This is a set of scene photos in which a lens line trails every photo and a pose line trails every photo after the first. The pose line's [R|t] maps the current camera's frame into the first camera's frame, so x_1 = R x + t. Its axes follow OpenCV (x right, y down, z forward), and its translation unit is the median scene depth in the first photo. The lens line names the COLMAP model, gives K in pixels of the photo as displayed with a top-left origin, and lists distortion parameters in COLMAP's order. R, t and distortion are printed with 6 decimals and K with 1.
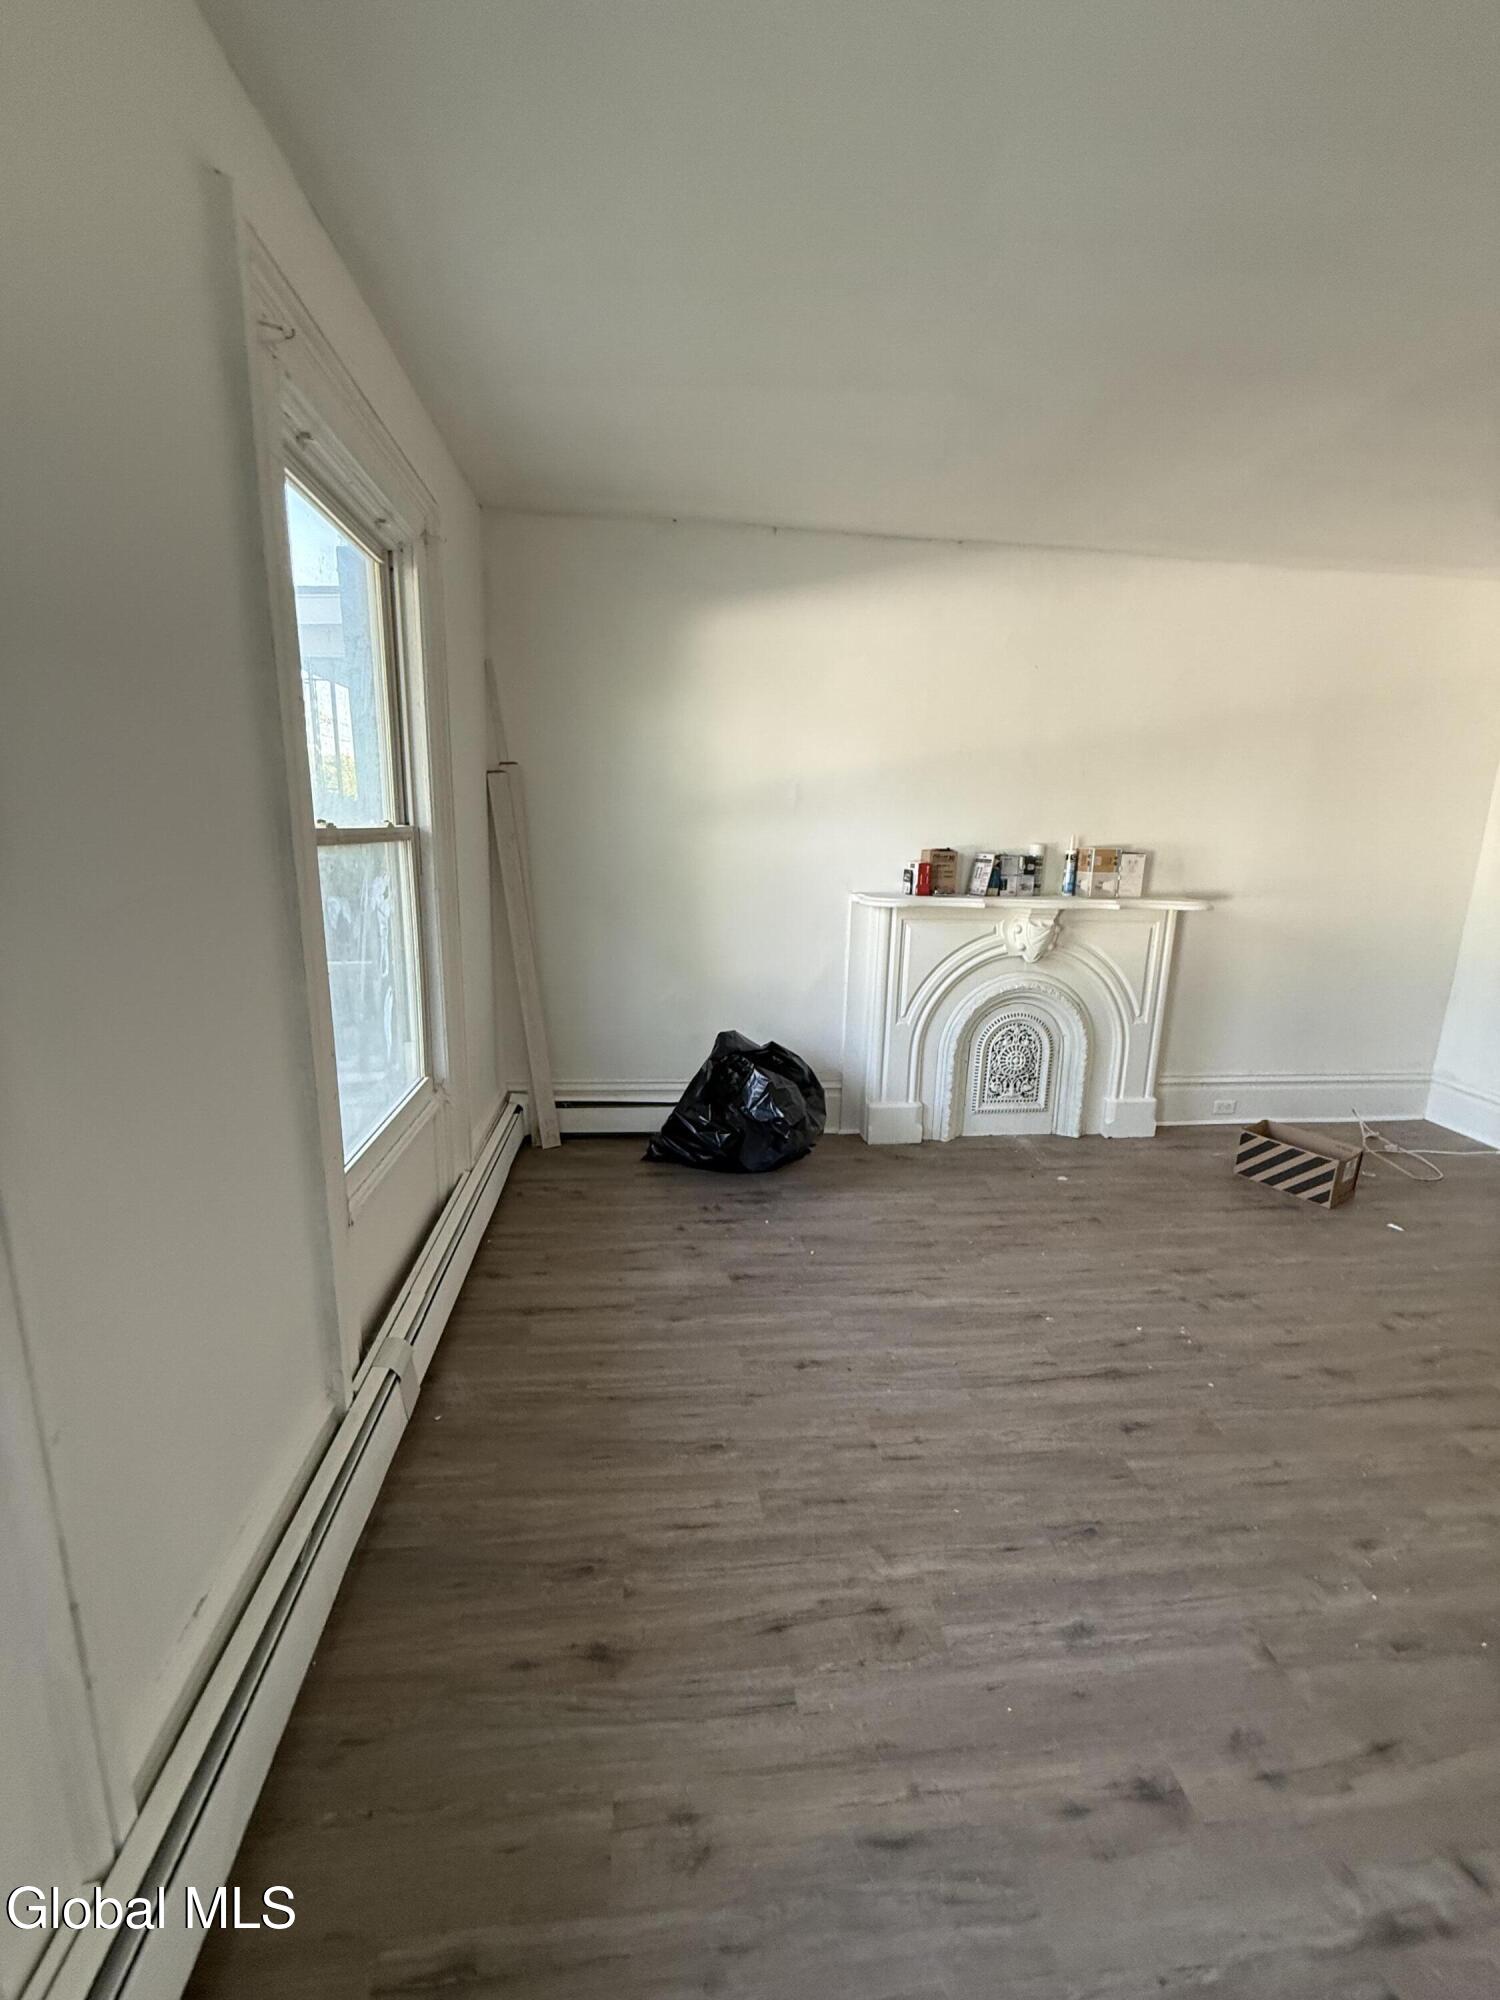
lens RADIAL K [[798.0, 0, 748.4], [0, 798.0, 997.7], [0, 0, 1]] dist [0.000093, 0.000053]
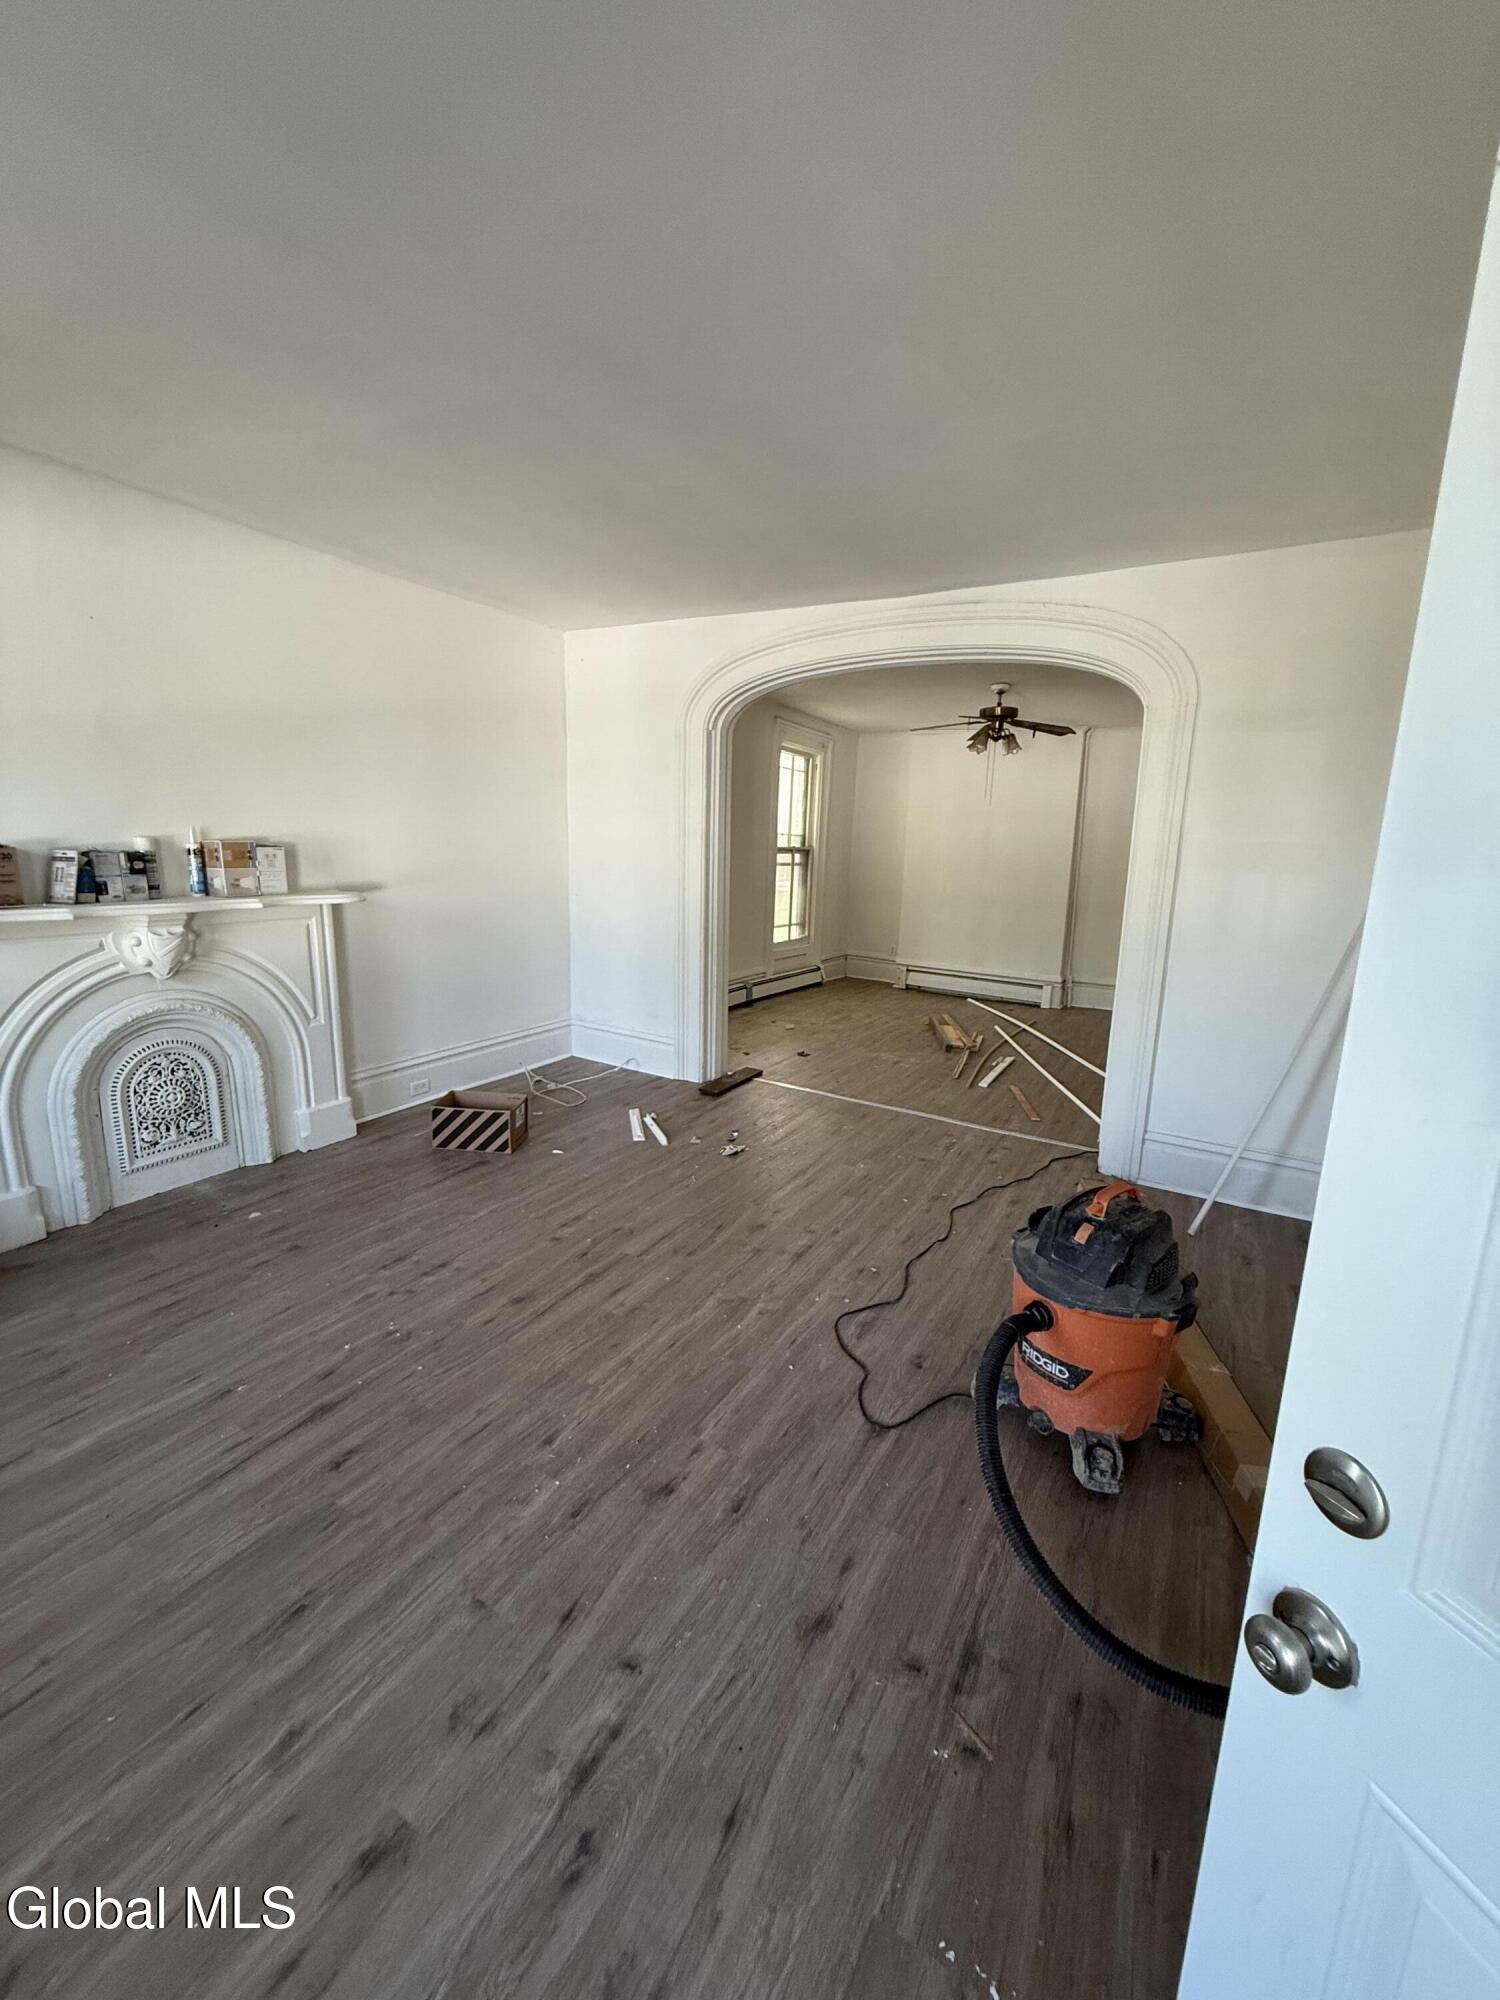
lens RADIAL K [[798.0, 0, 749.1], [0, 798.0, 1001.2], [0, 0, 1]] dist [0.000093, 0.000053]
pose [[0.606619, -0.167096, 0.777234, 0.092415], [0.156054, 0.983669, 0.089679, -0.000950], [-0.779526, 0.066889, 0.622788, 0.004750]]
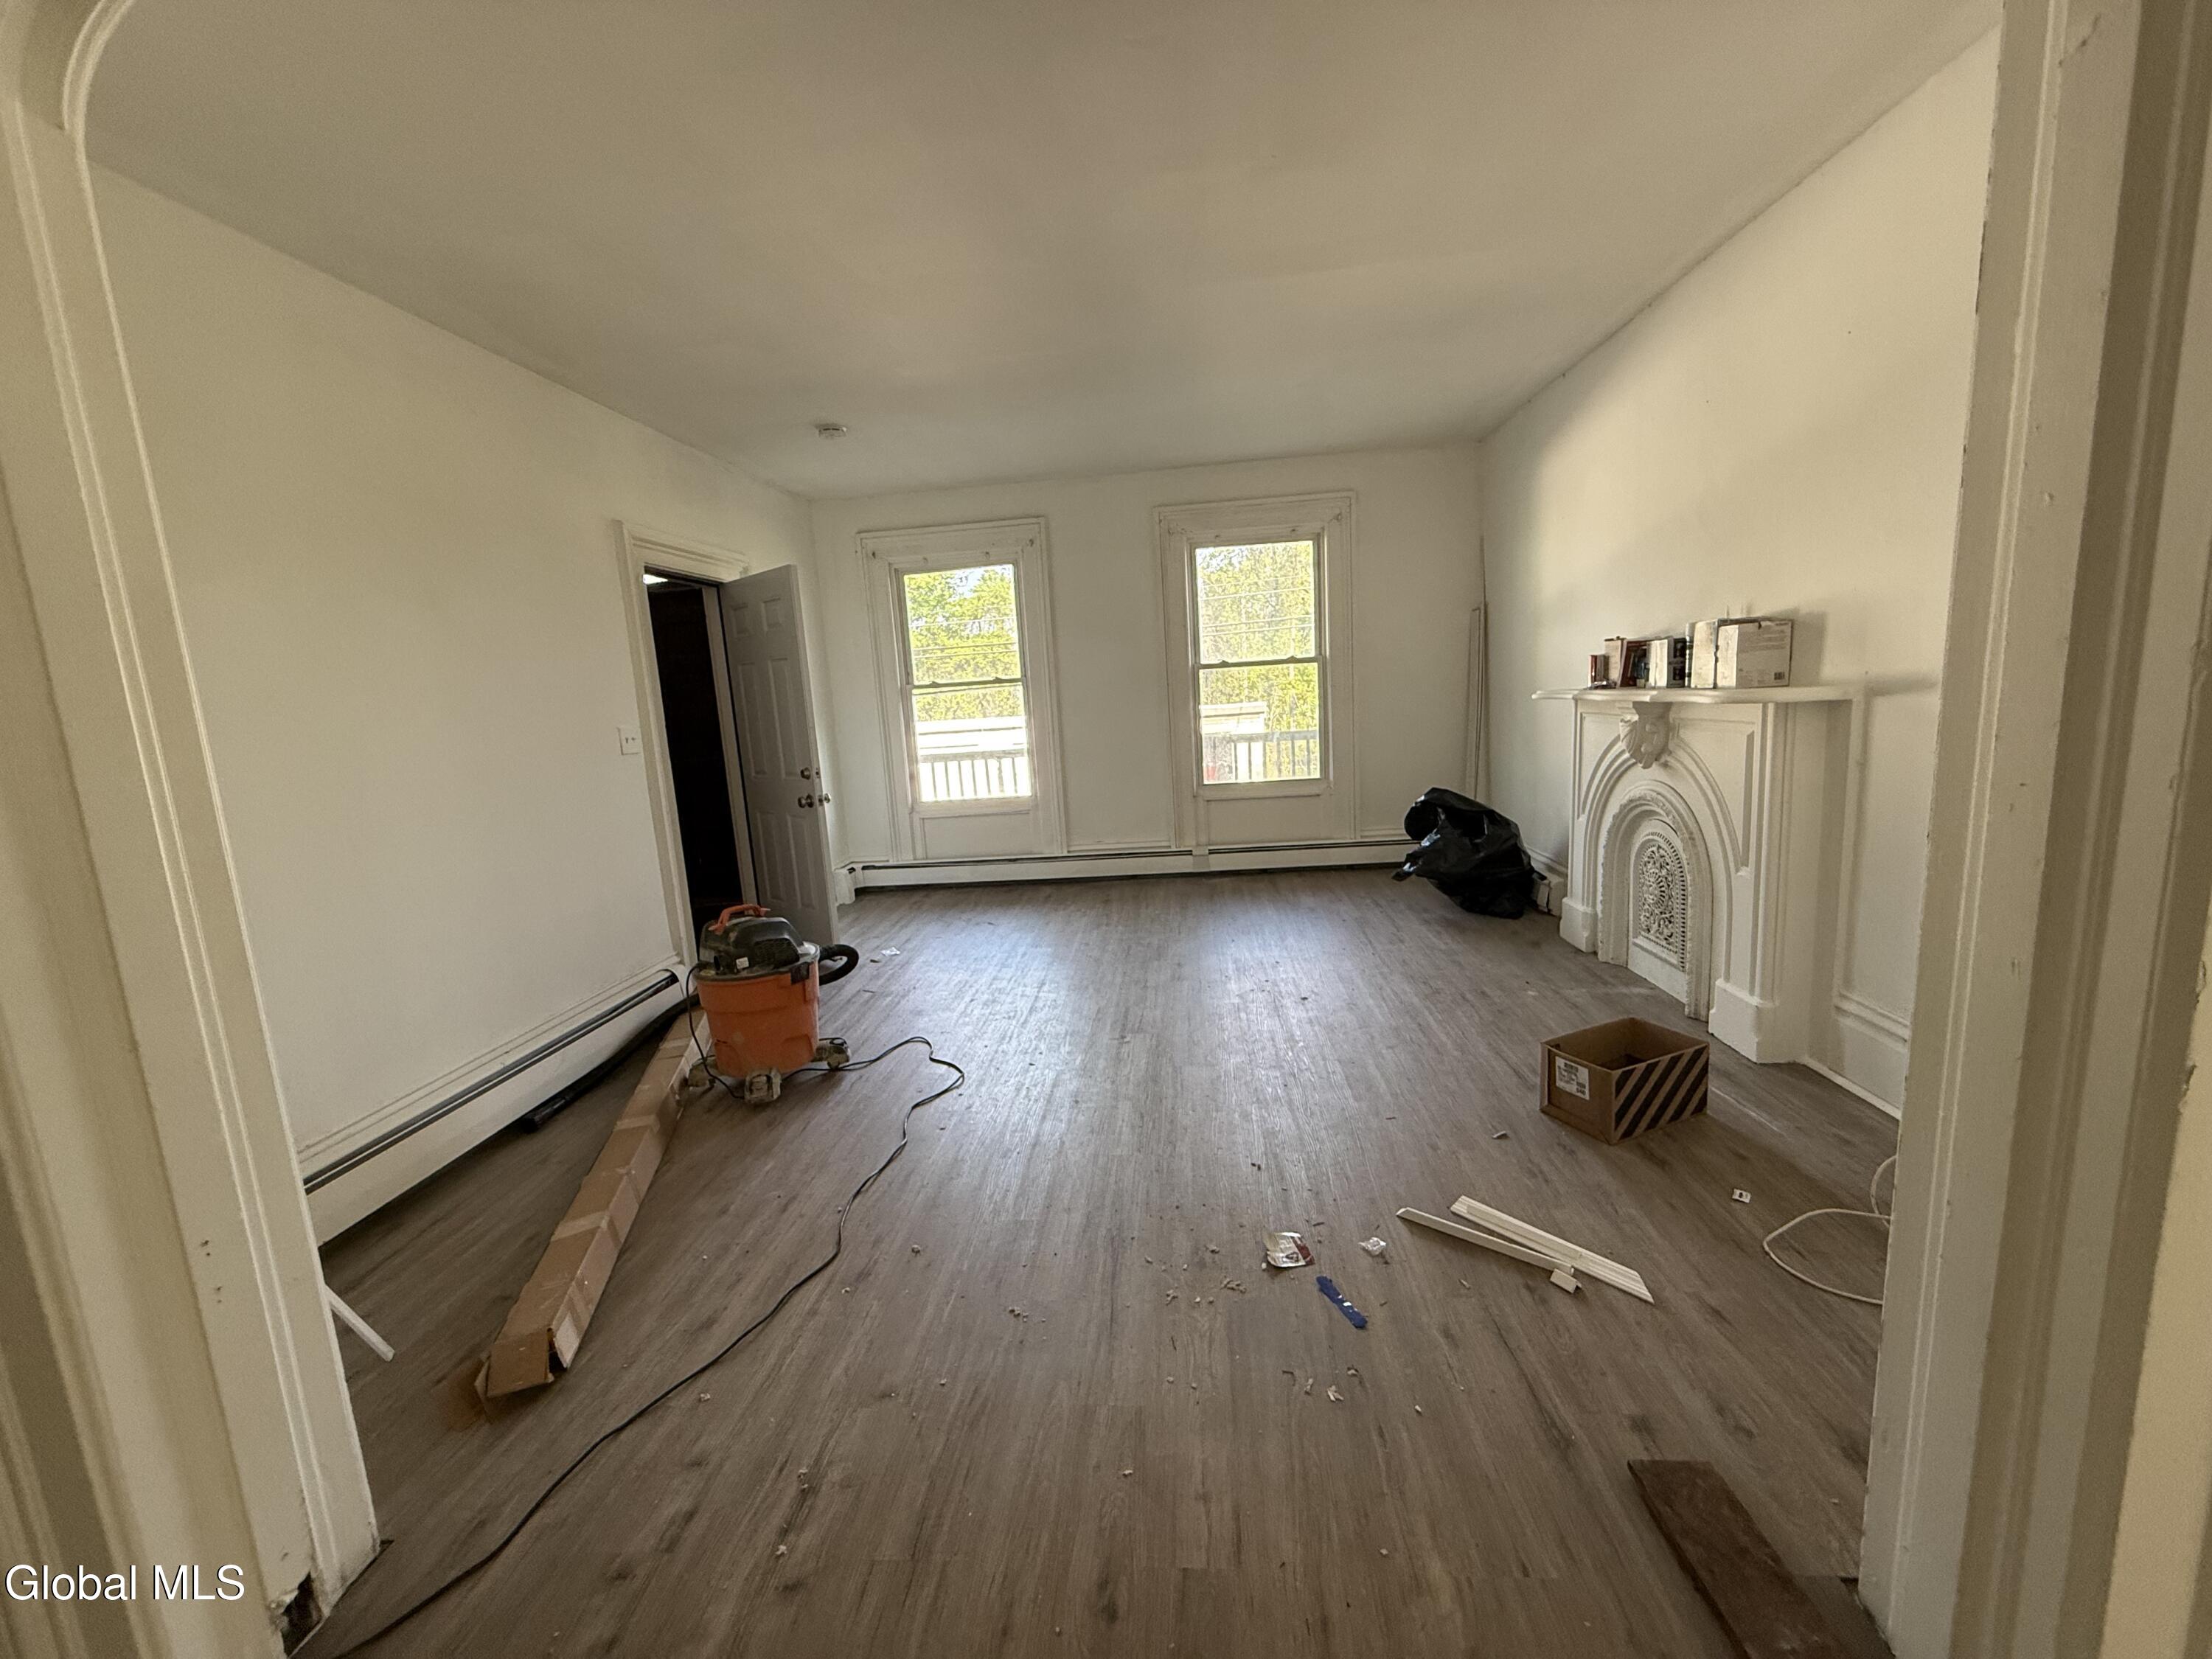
lens RADIAL K [[882.5, 0, 1104.3], [0, 882.5, 826.4], [0, 0, 1]] dist [0.000093, 0.000053]
pose [[-0.202106, 0.137288, -0.969693, 1.769550], [-0.150715, 0.973972, 0.169306, -0.071222], [0.967697, 0.180365, -0.176154, 0.812618]]
